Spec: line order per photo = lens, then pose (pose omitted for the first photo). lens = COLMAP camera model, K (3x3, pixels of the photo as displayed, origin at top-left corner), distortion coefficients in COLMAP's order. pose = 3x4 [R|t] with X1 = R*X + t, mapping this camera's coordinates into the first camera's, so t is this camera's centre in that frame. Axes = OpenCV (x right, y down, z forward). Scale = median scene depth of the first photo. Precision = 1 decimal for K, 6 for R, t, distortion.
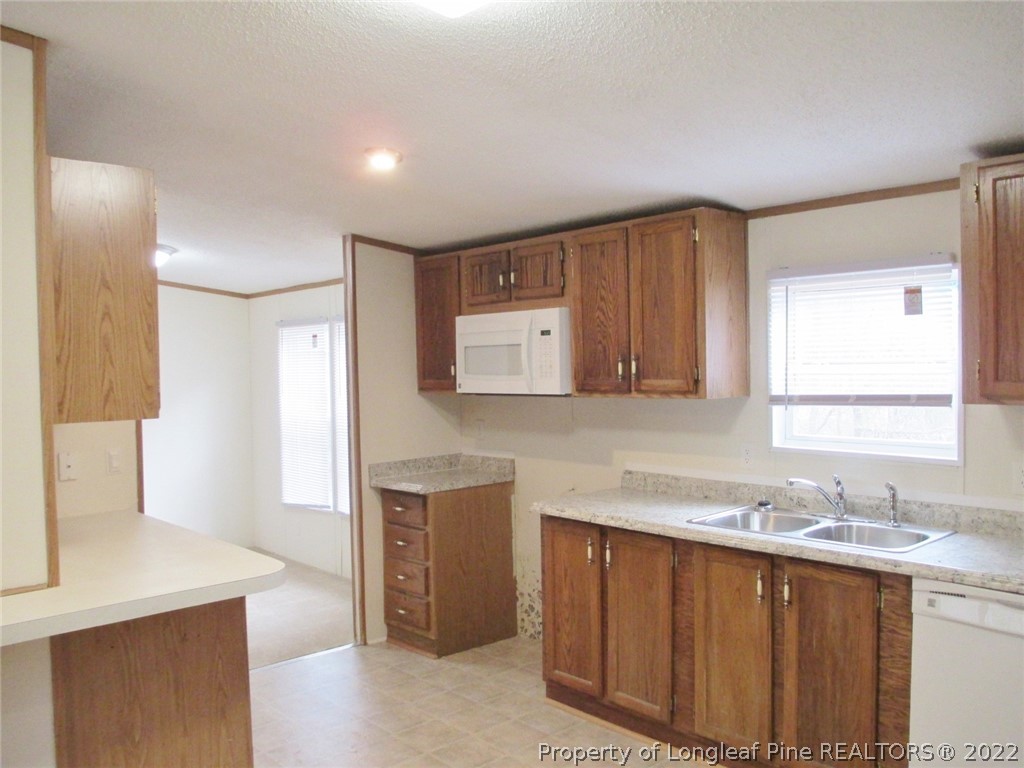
lens RADIAL K [[863.7, 0, 516.3], [0, 863.7, 384.6], [0, 0, 1]] dist [-0.040908, -0.006202]
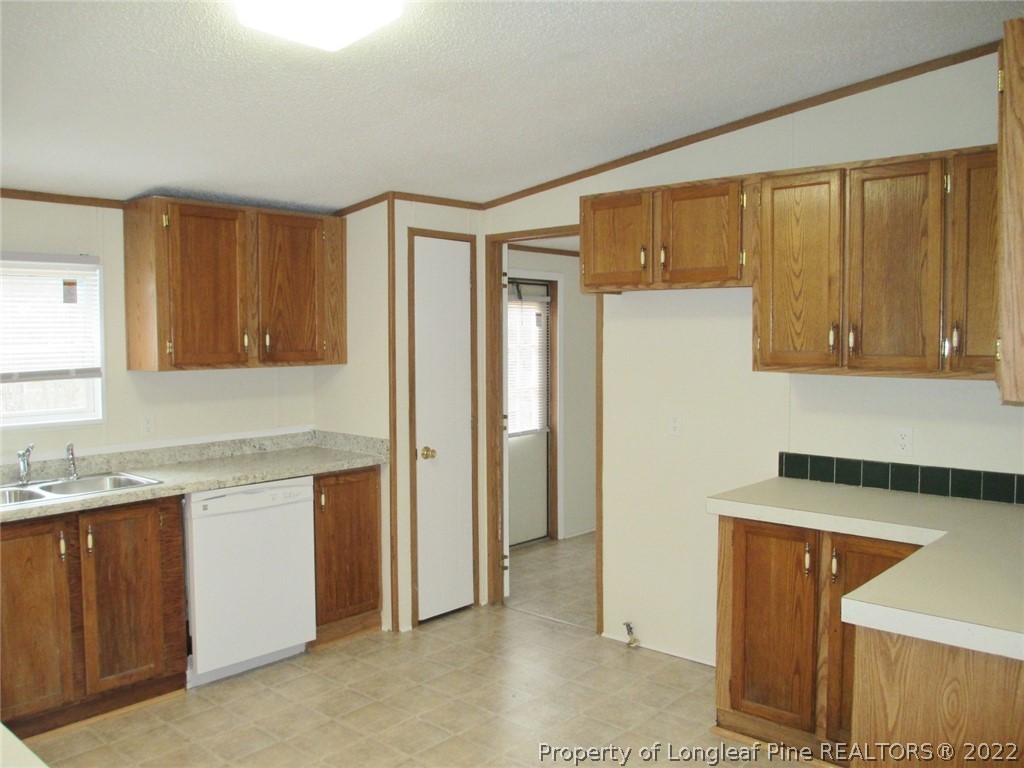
lens RADIAL K [[863.7, 0, 515.0], [0, 863.7, 374.8], [0, 0, 1]] dist [-0.040908, -0.006202]
pose [[-0.108466, -0.025650, 0.993769, -0.790115], [0.044073, 0.998560, 0.030584, 0.010282], [-0.993123, 0.047116, -0.107180, 0.499200]]
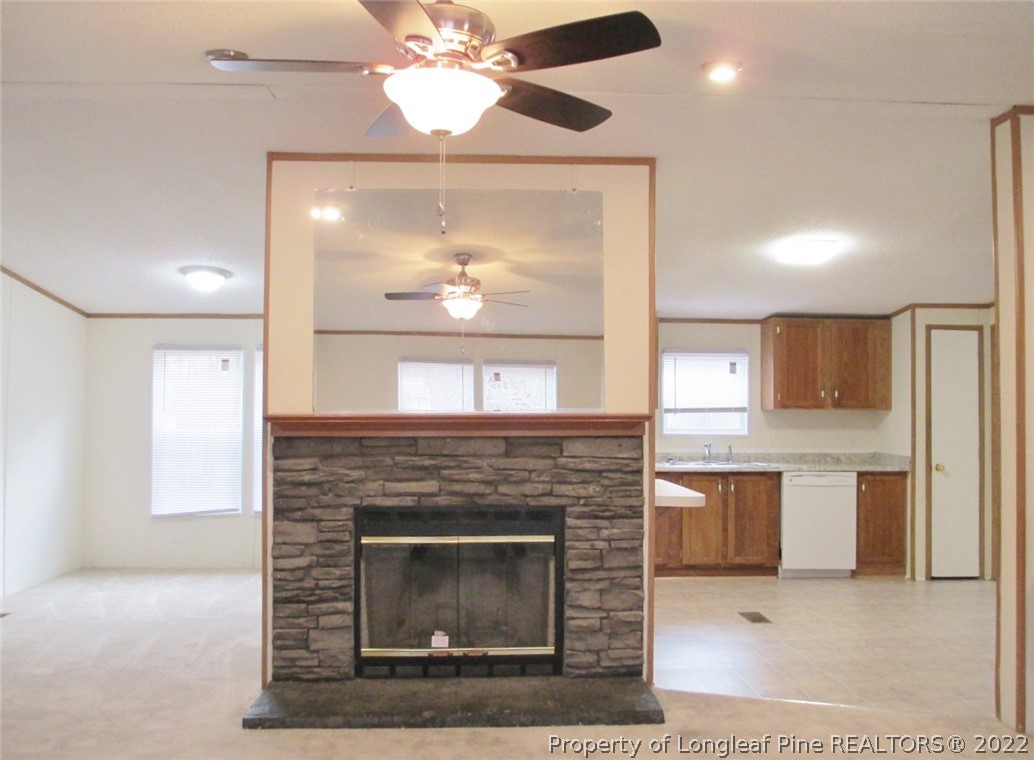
lens RADIAL K [[872.1, 0, 522.4], [0, 872.1, 379.0], [0, 0, 1]] dist [-0.040908, -0.006202]
pose [[0.624417, 0.055232, 0.779136, -1.755305], [0.003333, 0.997299, -0.073368, 0.106740], [-0.781084, 0.048409, 0.622547, -0.049761]]
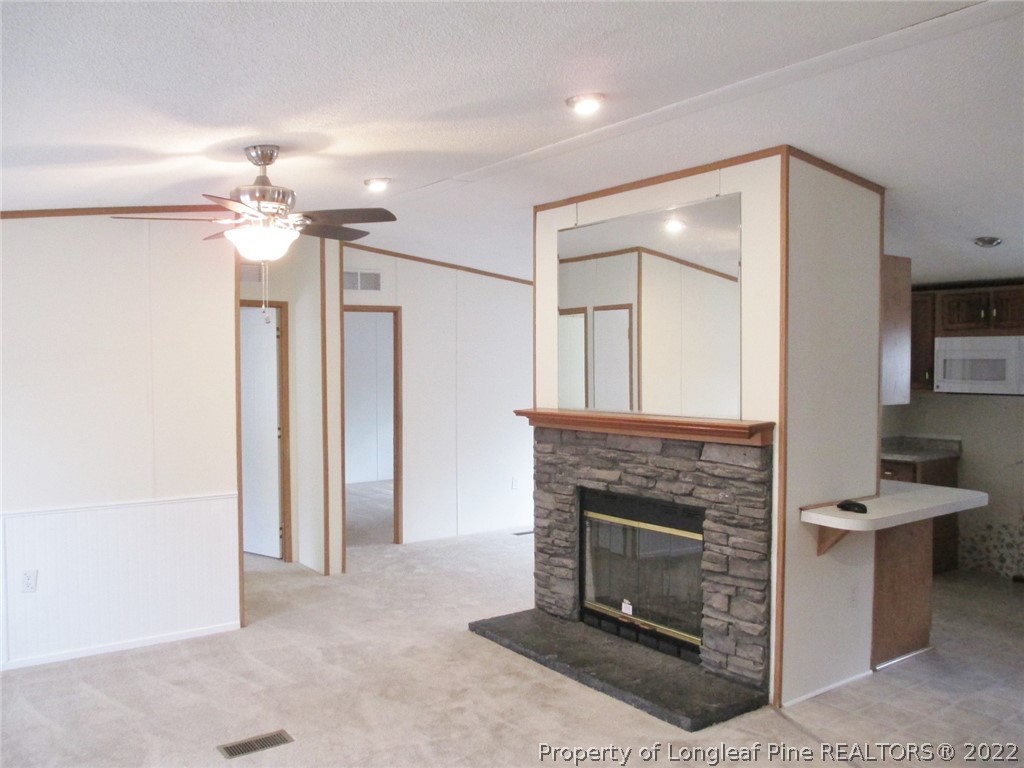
lens RADIAL K [[863.7, 0, 519.5], [0, 863.7, 386.4], [0, 0, 1]] dist [-0.040908, -0.006202]
pose [[0.994787, 0.022533, -0.099451, -0.845071], [-0.022158, 0.999743, 0.004872, 0.012414], [0.099535, -0.002643, 0.995031, -0.634189]]
